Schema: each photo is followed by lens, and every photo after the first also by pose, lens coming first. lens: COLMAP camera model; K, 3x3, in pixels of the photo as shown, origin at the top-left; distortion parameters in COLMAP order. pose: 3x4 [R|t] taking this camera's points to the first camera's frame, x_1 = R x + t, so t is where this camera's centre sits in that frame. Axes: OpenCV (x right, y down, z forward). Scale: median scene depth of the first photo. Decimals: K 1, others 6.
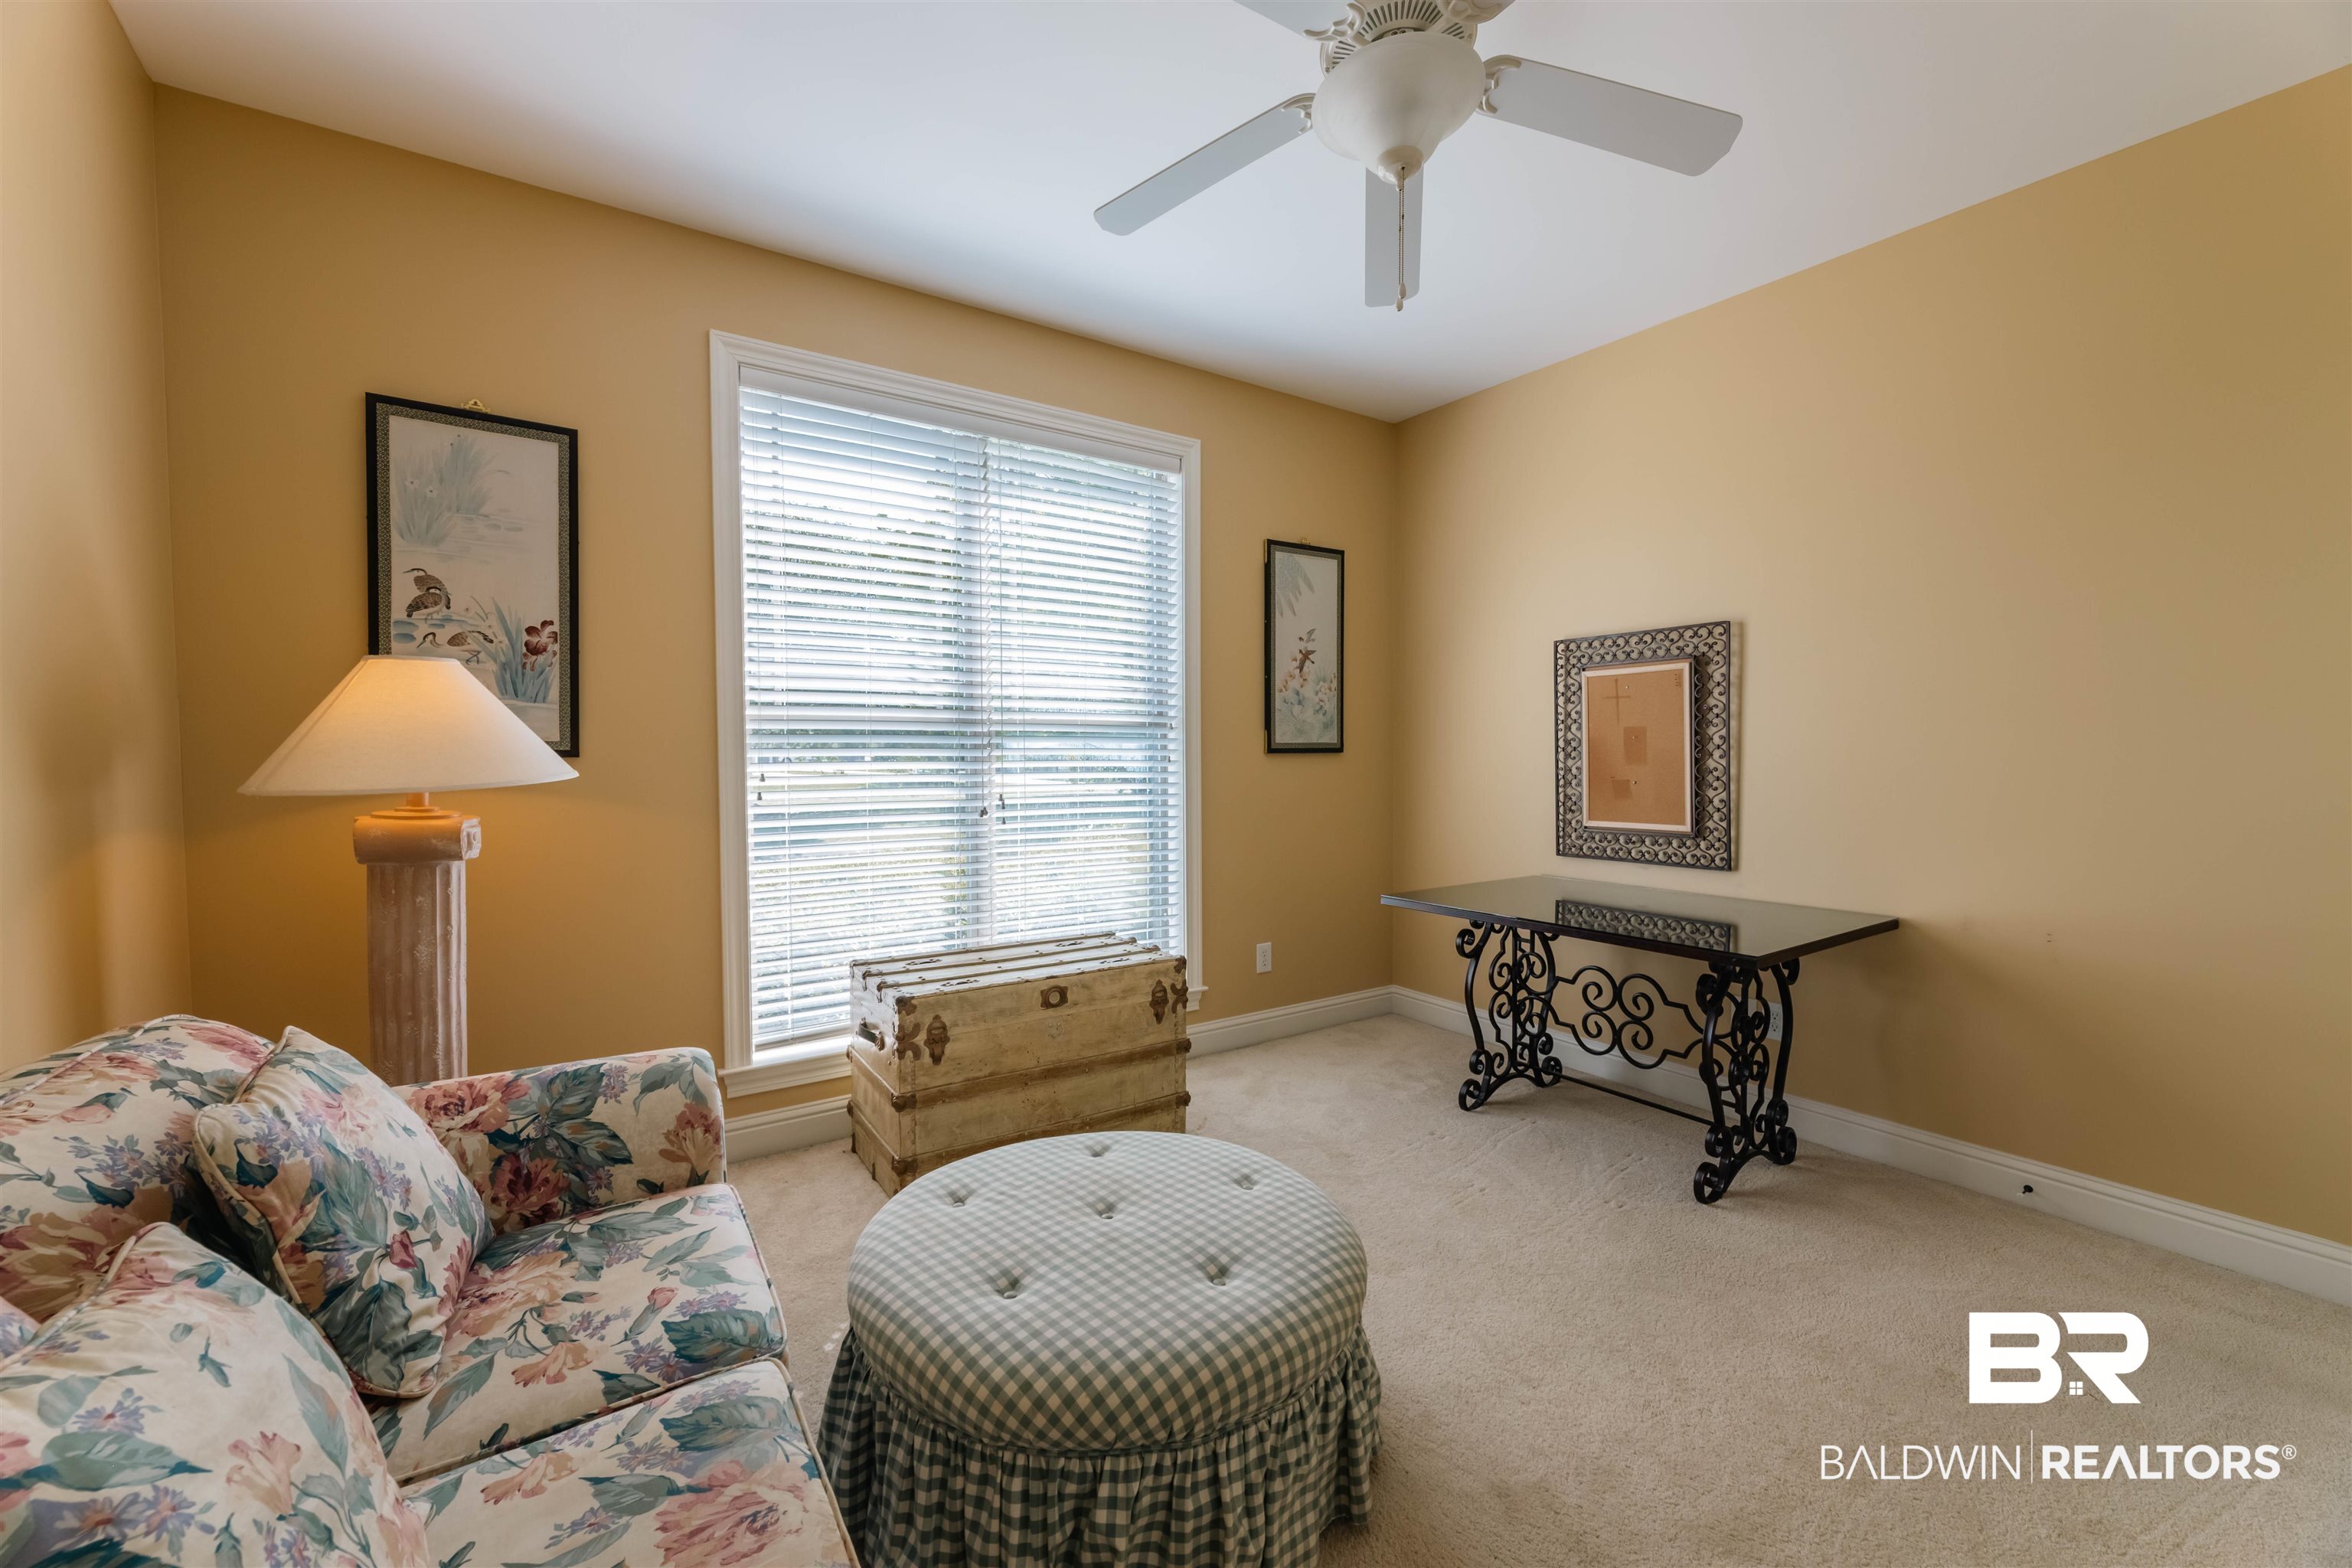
lens RADIAL K [[948.9, 0, 1172.2], [0, 948.9, 773.6], [0, 0, 1]] dist [0.000357, -0.000370]
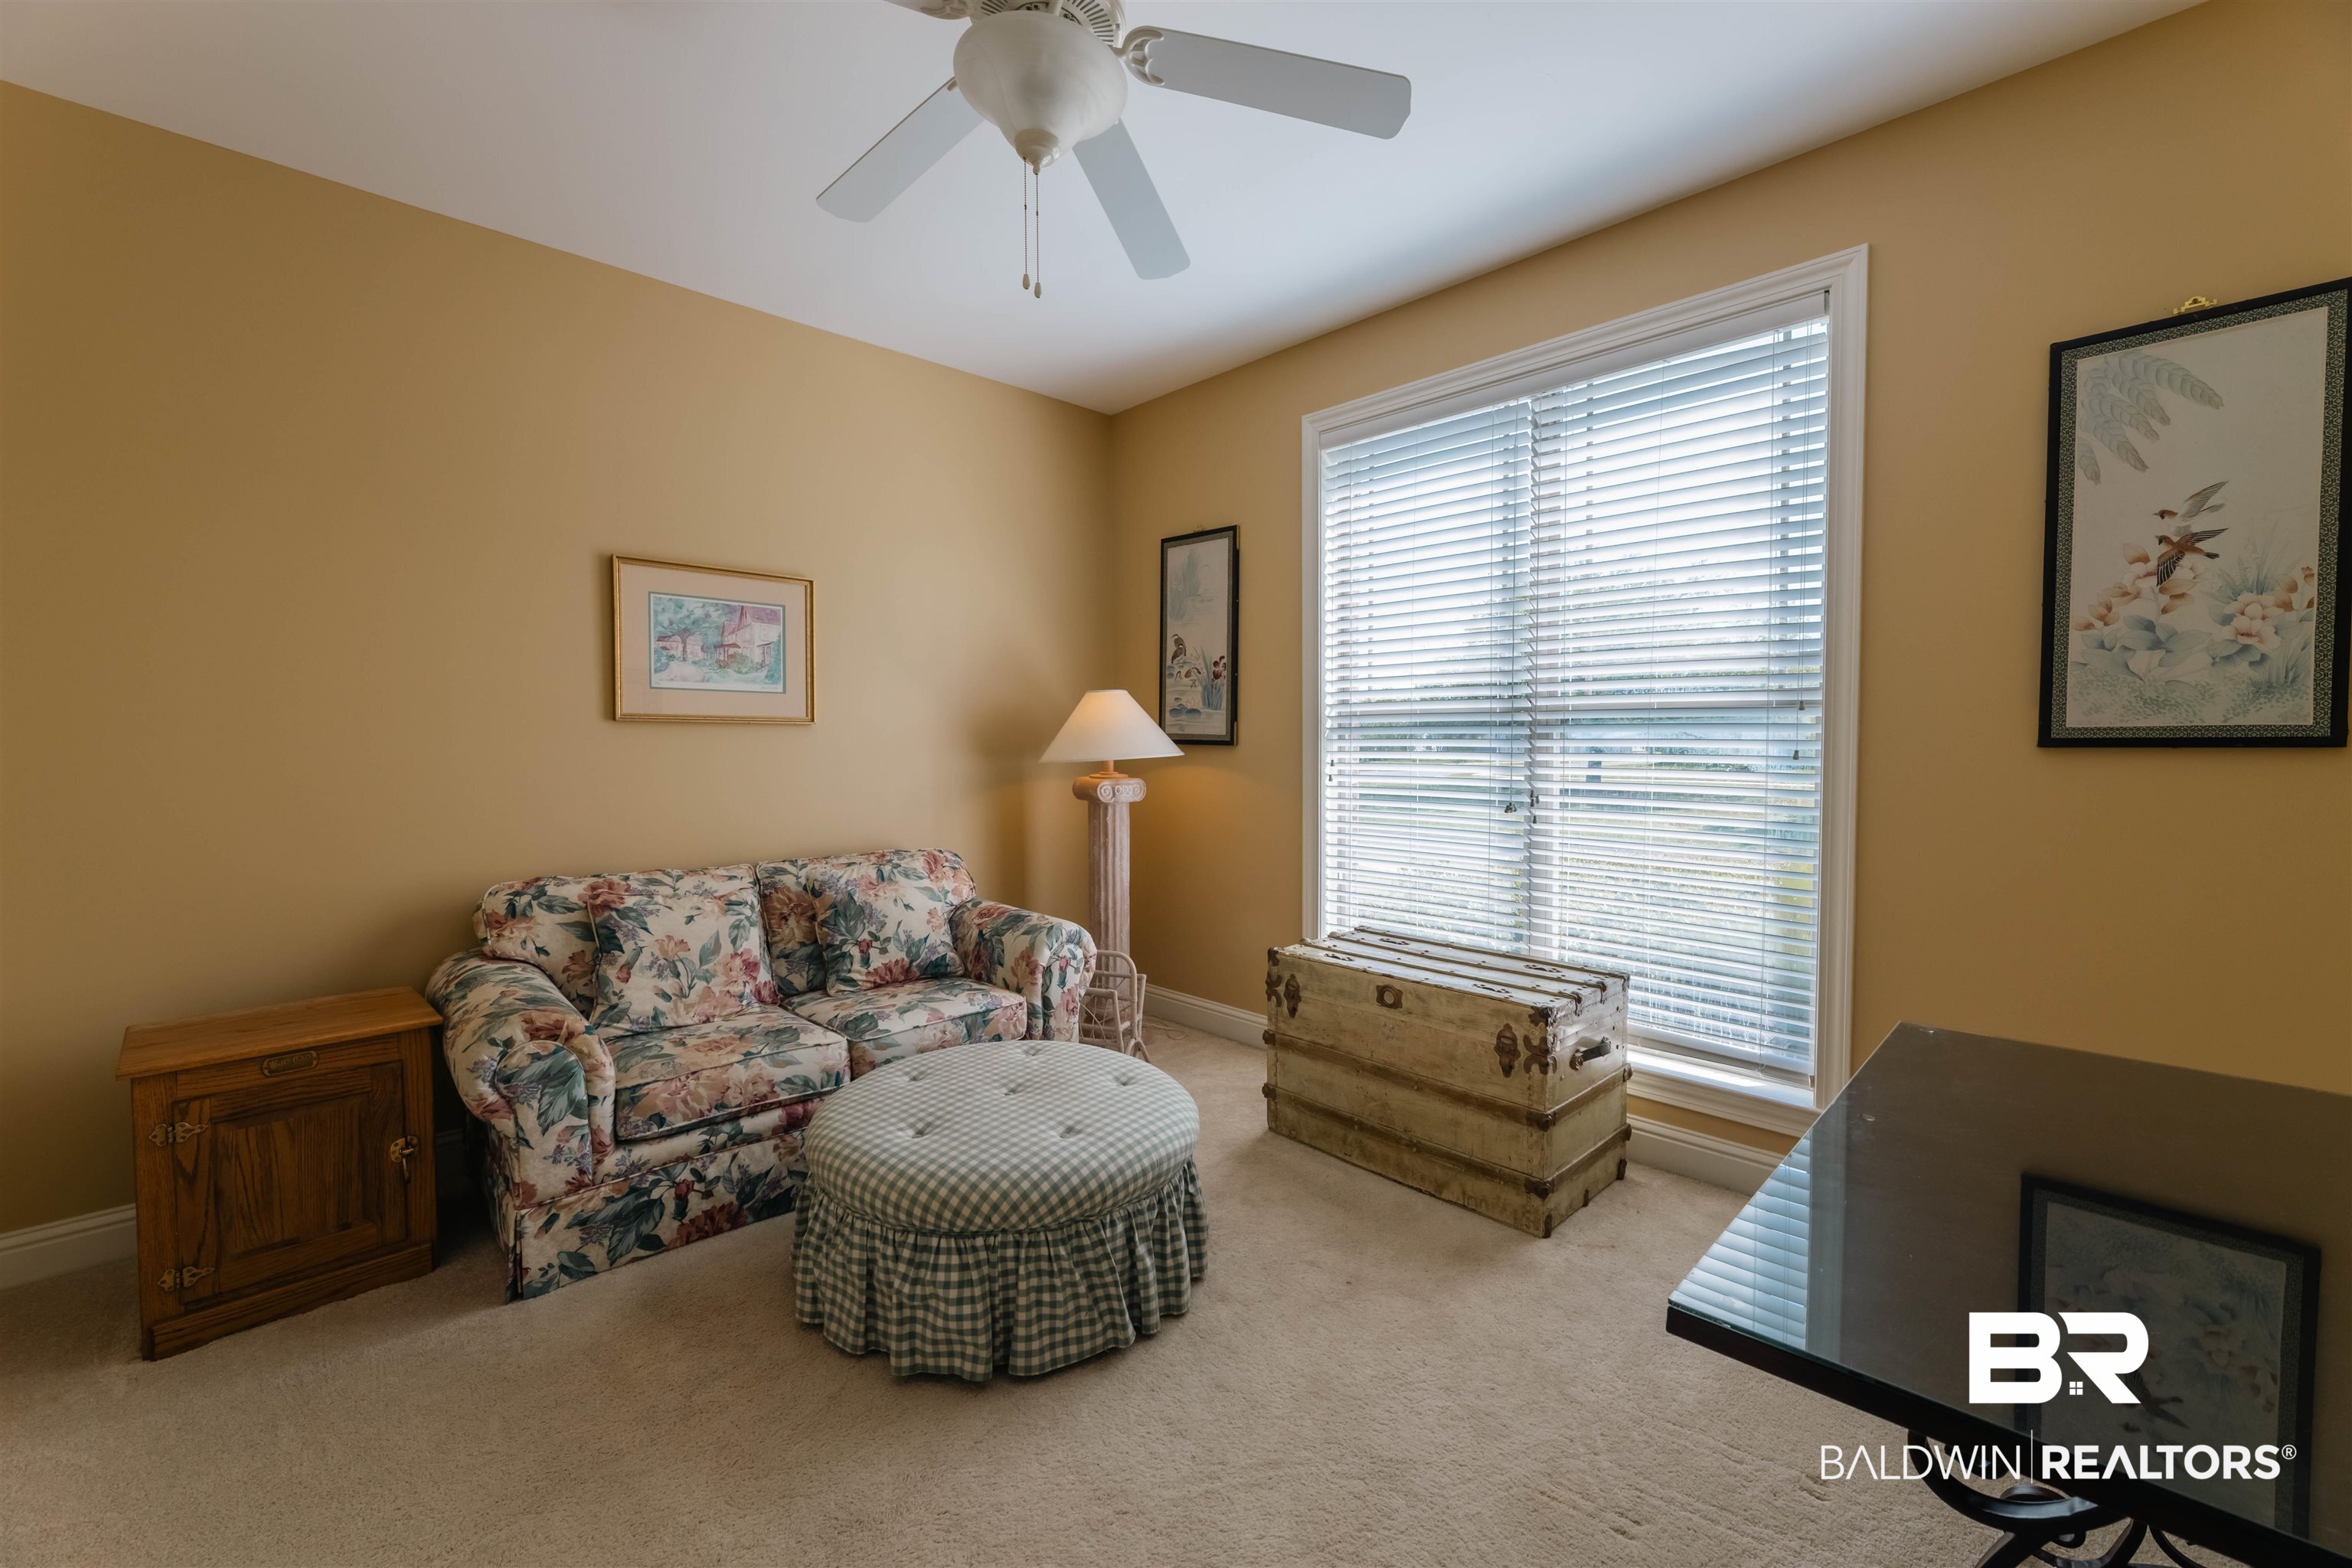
lens RADIAL K [[948.9, 0, 1172.4], [0, 948.9, 774.6], [0, 0, 1]] dist [0.000357, -0.000370]
pose [[0.176461, 0.036645, -0.983625, 0.770862], [-0.023769, 0.999174, 0.032960, -0.017143], [0.984021, 0.017564, 0.177186, 0.601343]]
